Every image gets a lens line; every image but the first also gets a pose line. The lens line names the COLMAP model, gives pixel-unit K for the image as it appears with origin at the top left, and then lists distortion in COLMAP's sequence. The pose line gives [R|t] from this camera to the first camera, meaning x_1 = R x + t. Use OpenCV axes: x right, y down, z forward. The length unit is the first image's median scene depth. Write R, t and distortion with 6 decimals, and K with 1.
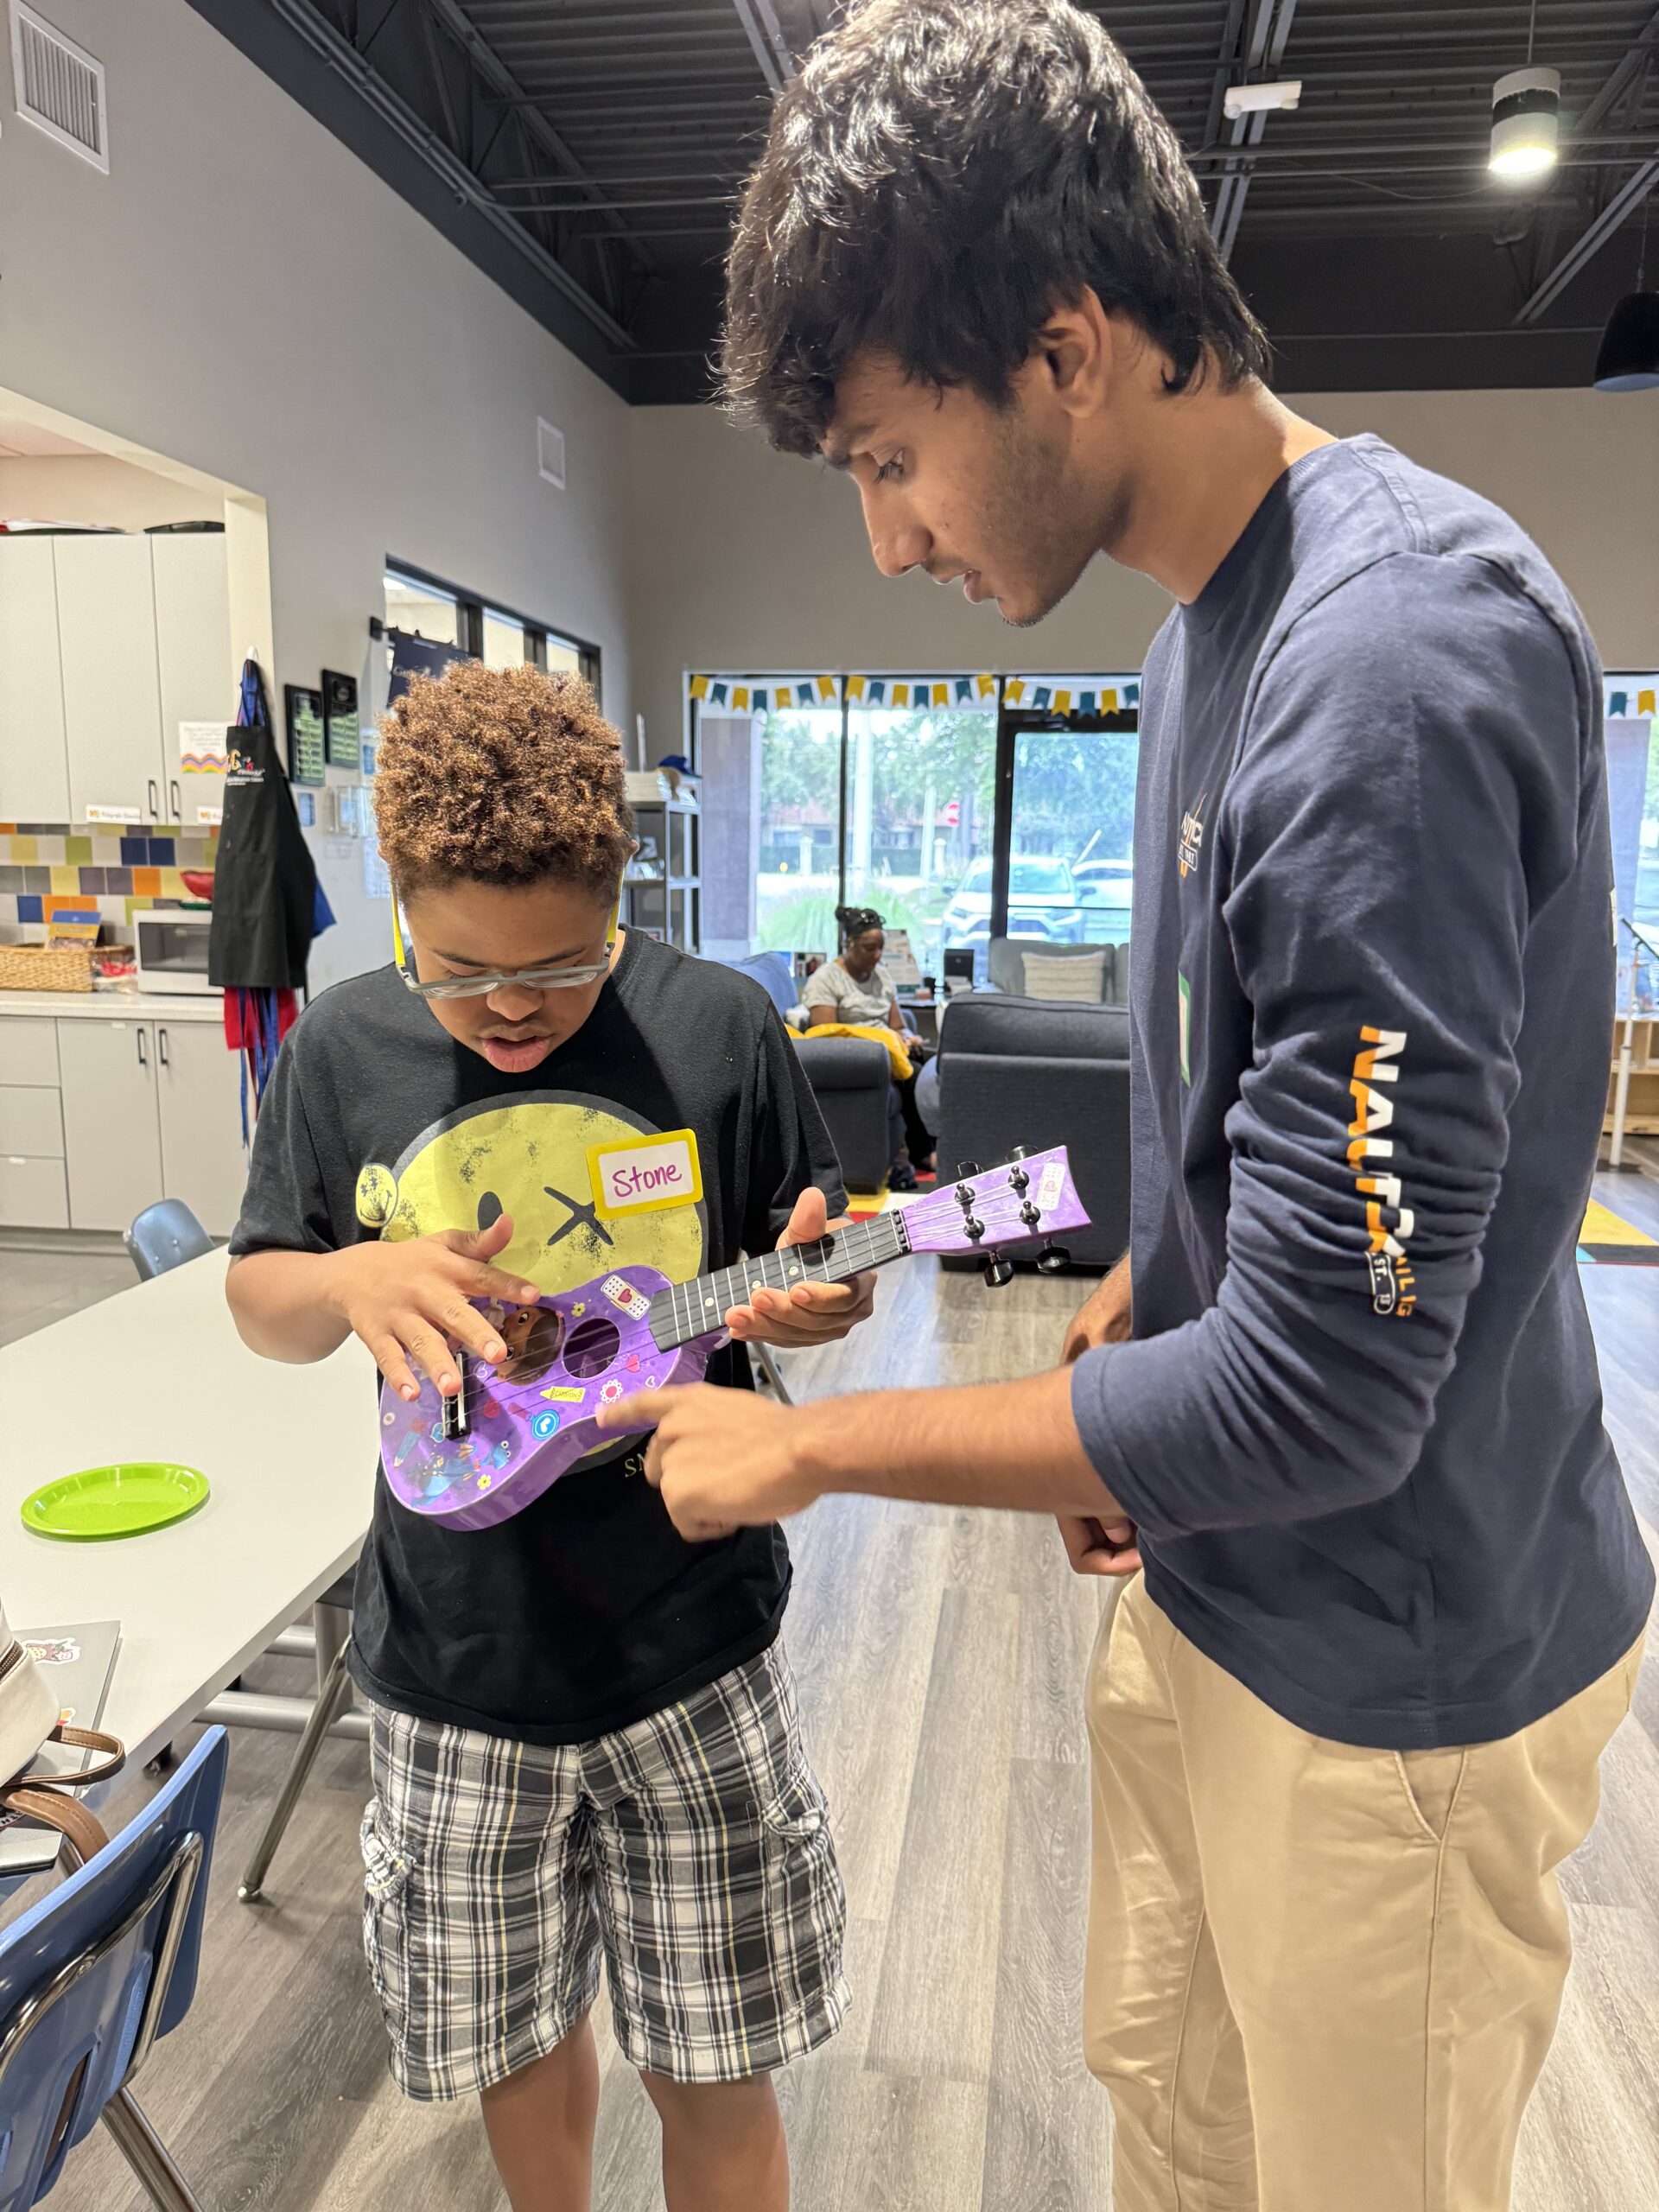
lens RADIAL K [[1532.9, 0, 835.9], [0, 1532.9, 1096.8], [0, 0, 1]] dist [-0.001888, -0.015134]
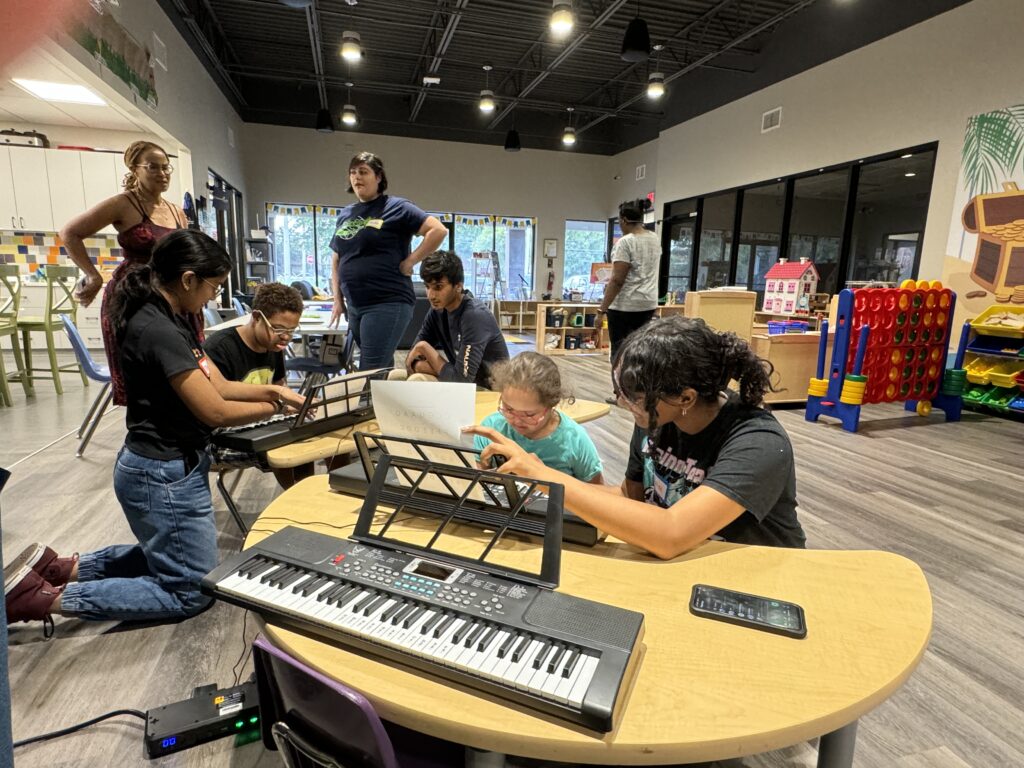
lens RADIAL K [[566.6, 0, 511.6], [0, 566.6, 387.8], [0, 0, 1]] dist [-0.023468, -0.000459]
pose [[0.905462, -0.068300, 0.418896, -0.225351], [0.055464, 0.997545, 0.042758, 0.158954], [-0.420787, -0.015482, 0.907027, -0.524221]]
